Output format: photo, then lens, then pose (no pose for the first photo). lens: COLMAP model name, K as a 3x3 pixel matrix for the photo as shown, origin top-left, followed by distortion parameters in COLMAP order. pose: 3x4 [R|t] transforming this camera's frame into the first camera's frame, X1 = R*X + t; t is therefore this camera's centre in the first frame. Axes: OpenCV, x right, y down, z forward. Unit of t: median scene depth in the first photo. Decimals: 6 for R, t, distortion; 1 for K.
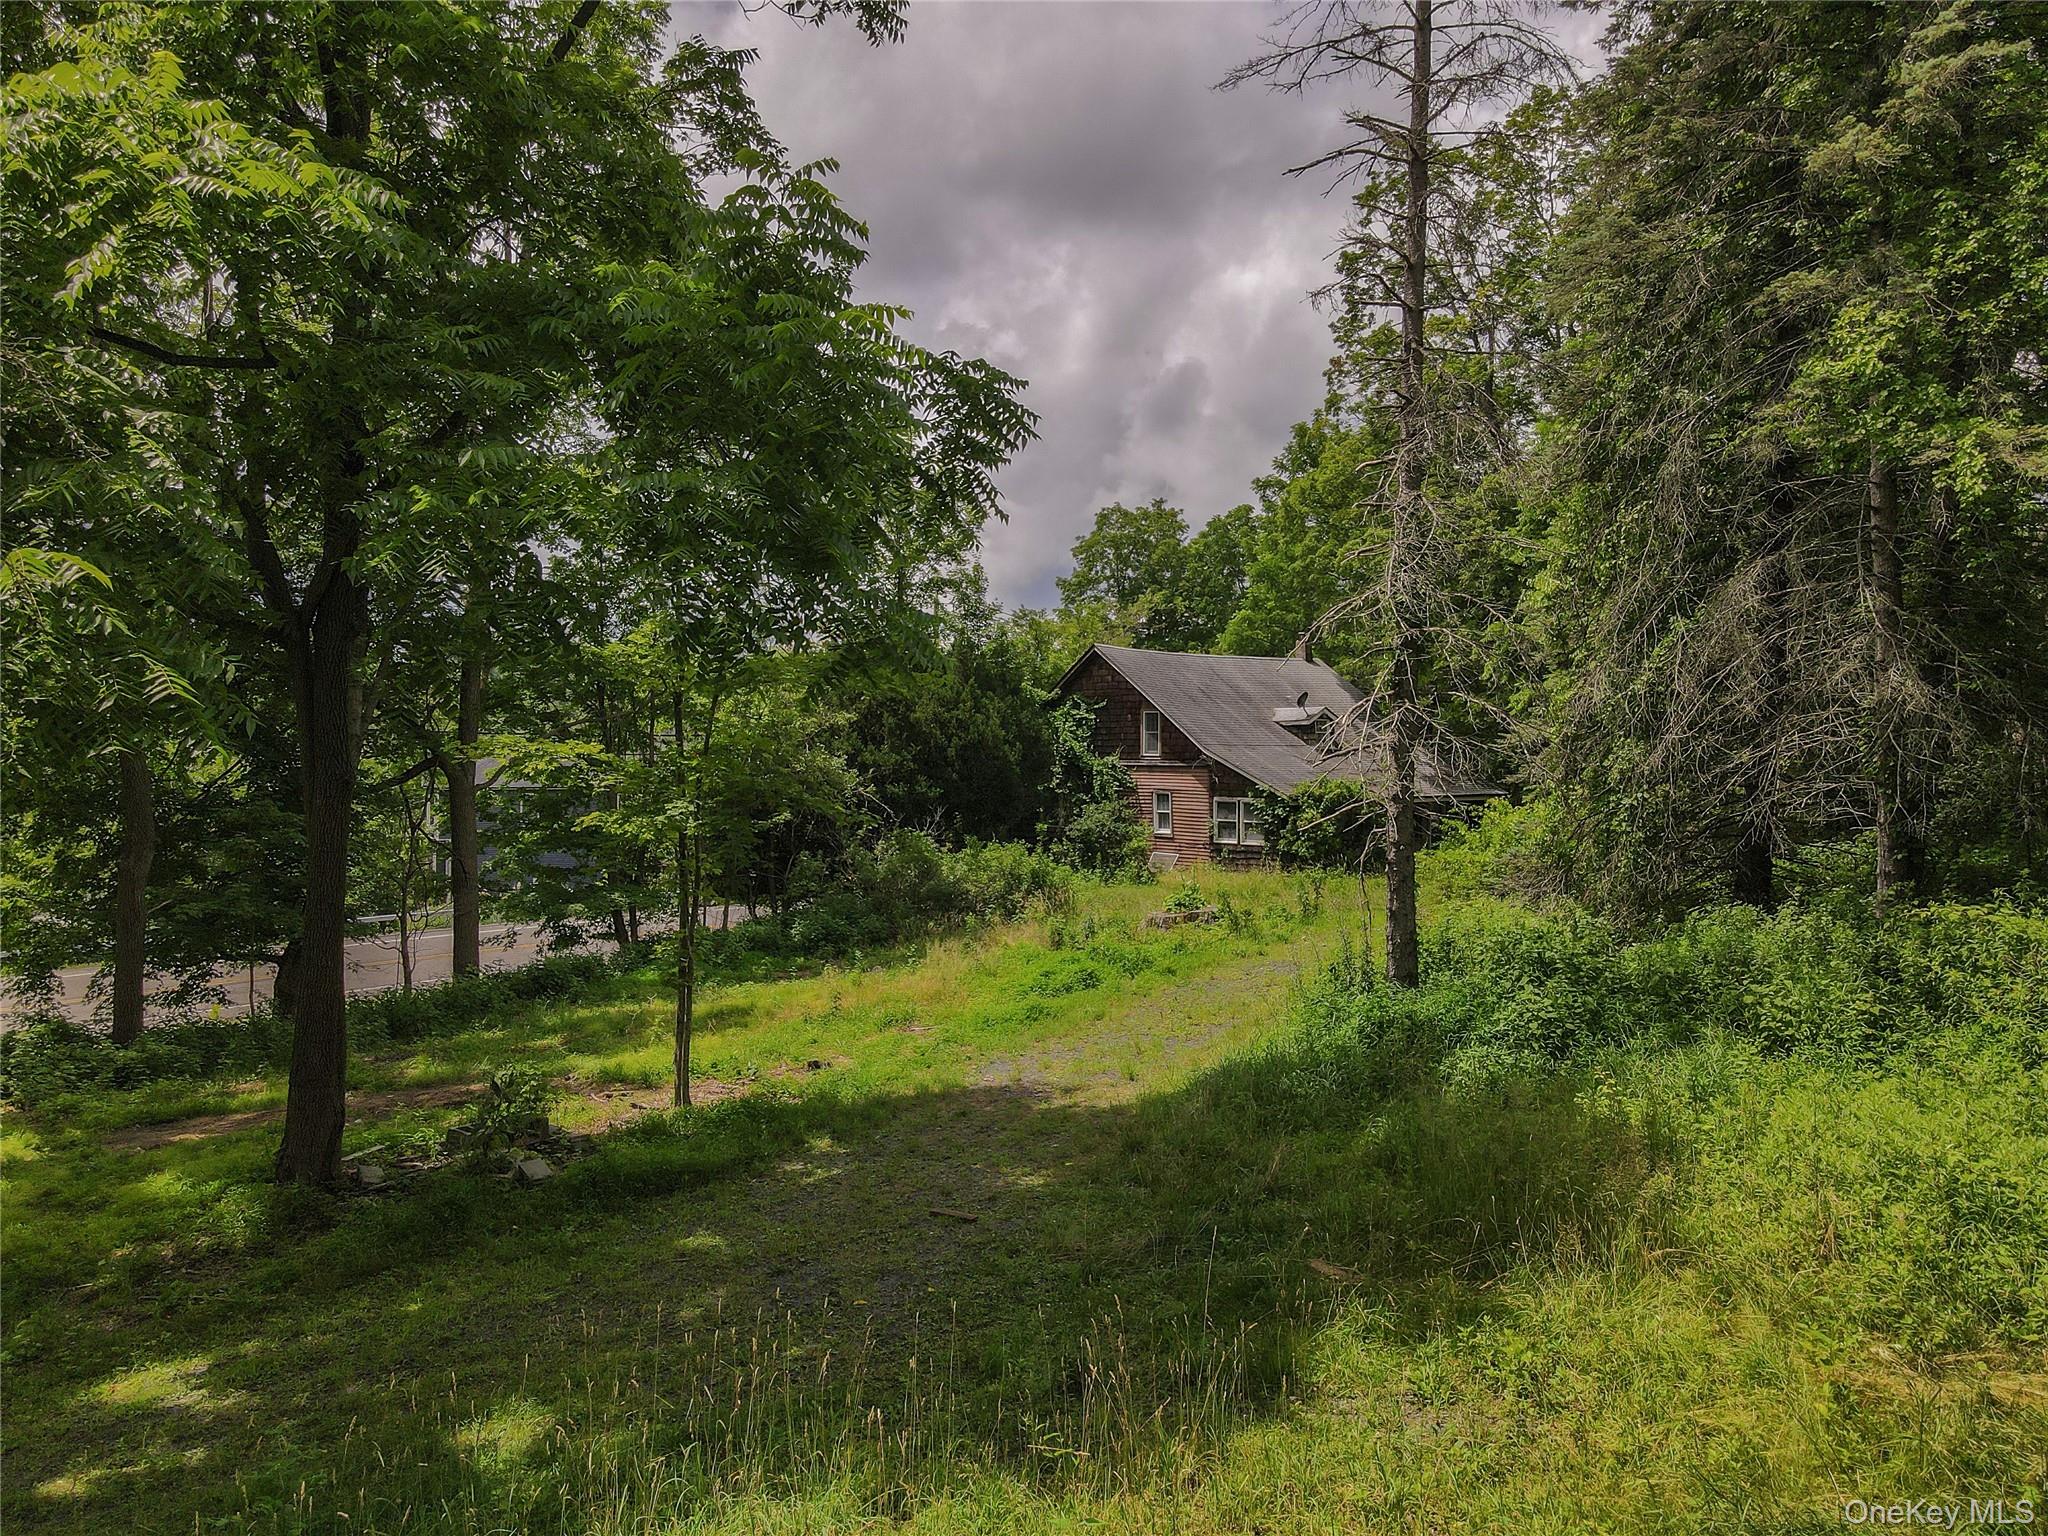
lens RADIAL K [[1533.5, 0, 1010.6], [0, 1533.5, 756.5], [0, 0, 1]] dist [-0.031671, 0.030692]
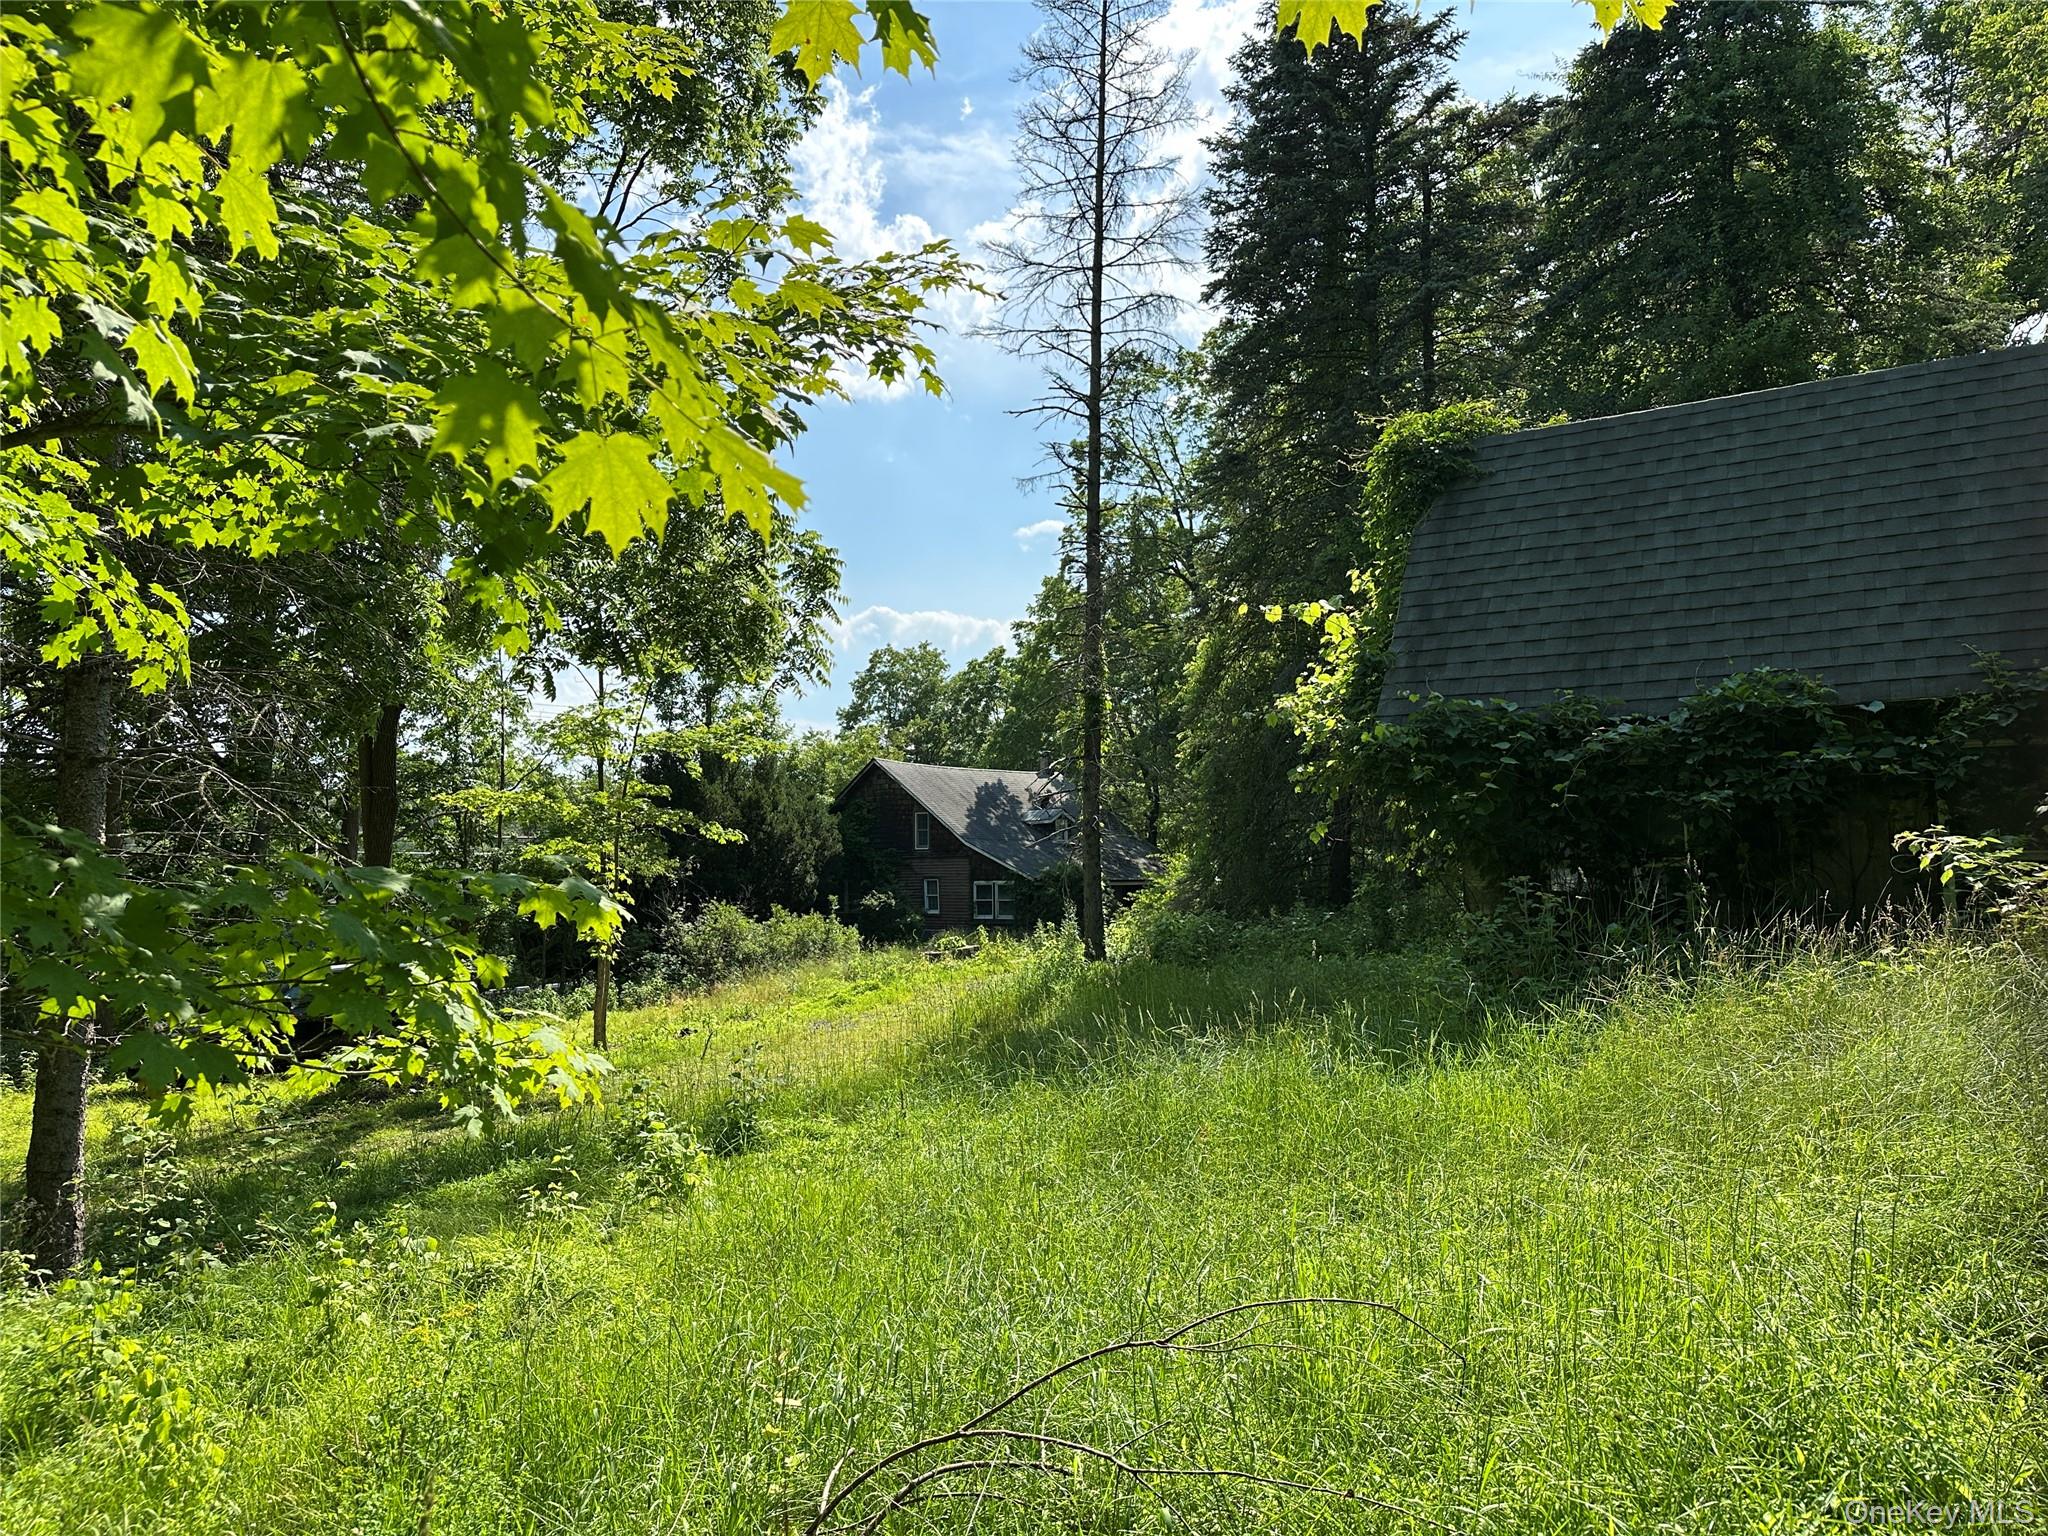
lens RADIAL K [[1451.0, 0, 1028.1], [0, 1451.0, 782.8], [0, 0, 1]] dist [0.023518, -0.002717]
pose [[0.985931, -0.004170, 0.167103, -0.021409], [0.016073, 0.997422, -0.069942, 0.037364], [-0.166380, 0.071643, 0.983456, -0.187240]]
